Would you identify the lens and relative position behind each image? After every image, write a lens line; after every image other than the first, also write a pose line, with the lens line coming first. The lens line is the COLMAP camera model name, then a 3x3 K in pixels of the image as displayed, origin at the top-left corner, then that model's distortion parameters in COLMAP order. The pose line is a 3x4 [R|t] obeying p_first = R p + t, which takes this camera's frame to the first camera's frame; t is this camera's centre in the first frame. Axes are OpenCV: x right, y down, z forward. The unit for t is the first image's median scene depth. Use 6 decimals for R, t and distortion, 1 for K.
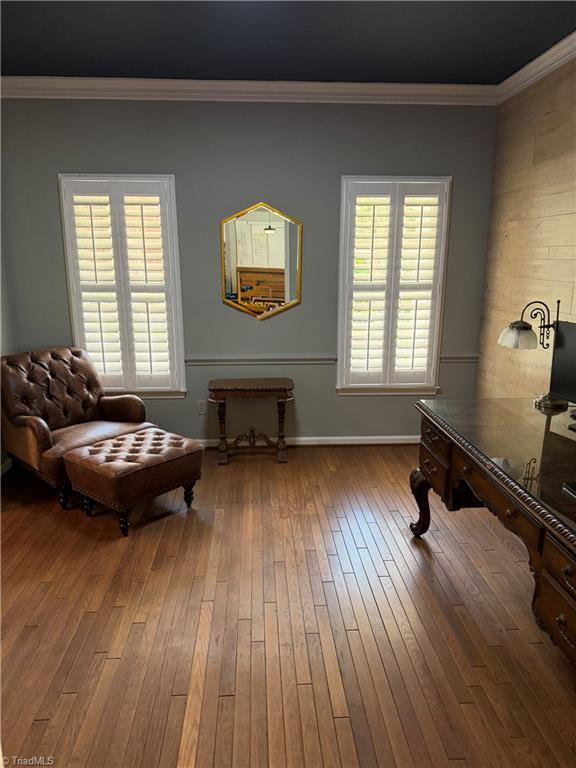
lens RADIAL K [[539.6, 0, 288.0], [0, 539.6, 384.0], [0, 0, 1]] dist [0.108969, -0.153966]
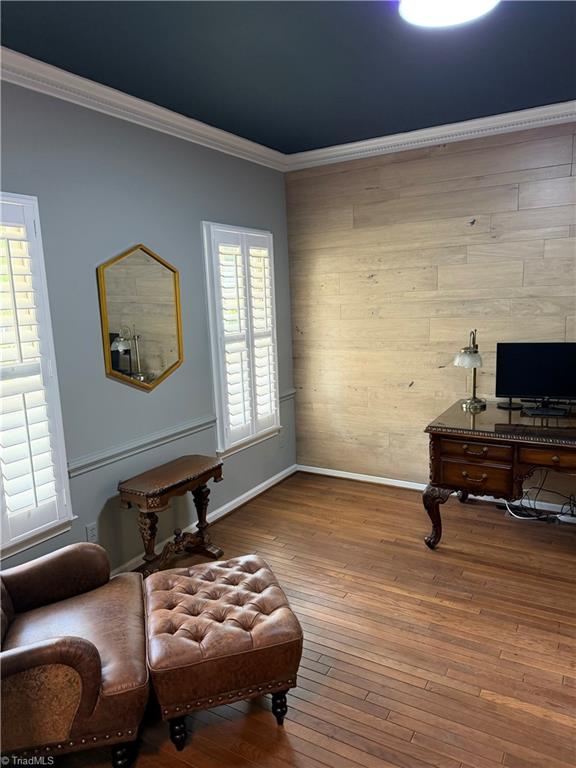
lens RADIAL K [[533.3, 0, 276.6], [0, 533.3, 384.1], [0, 0, 1]] dist [0.075903, -0.079977]
pose [[0.561699, -0.158390, 0.812039, -0.630678], [0.232257, 0.972223, 0.028979, -0.119875], [-0.794072, 0.172324, 0.582884, 0.446423]]
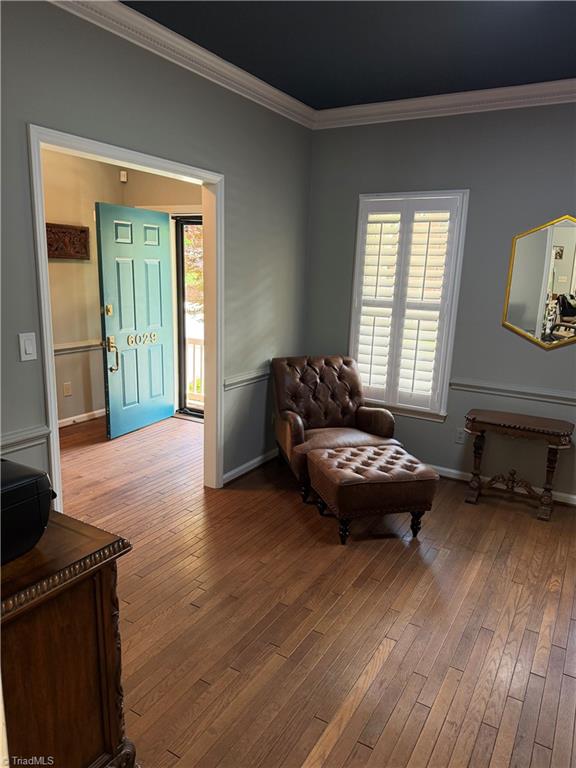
lens RADIAL K [[539.6, 0, 288.0], [0, 539.6, 384.0], [0, 0, 1]] dist [0.108969, -0.153966]
pose [[0.826431, 0.143029, -0.544568, 0.102792], [-0.162118, 0.986684, 0.013120, -0.010206], [0.539193, 0.077442, 0.838614, 0.059412]]
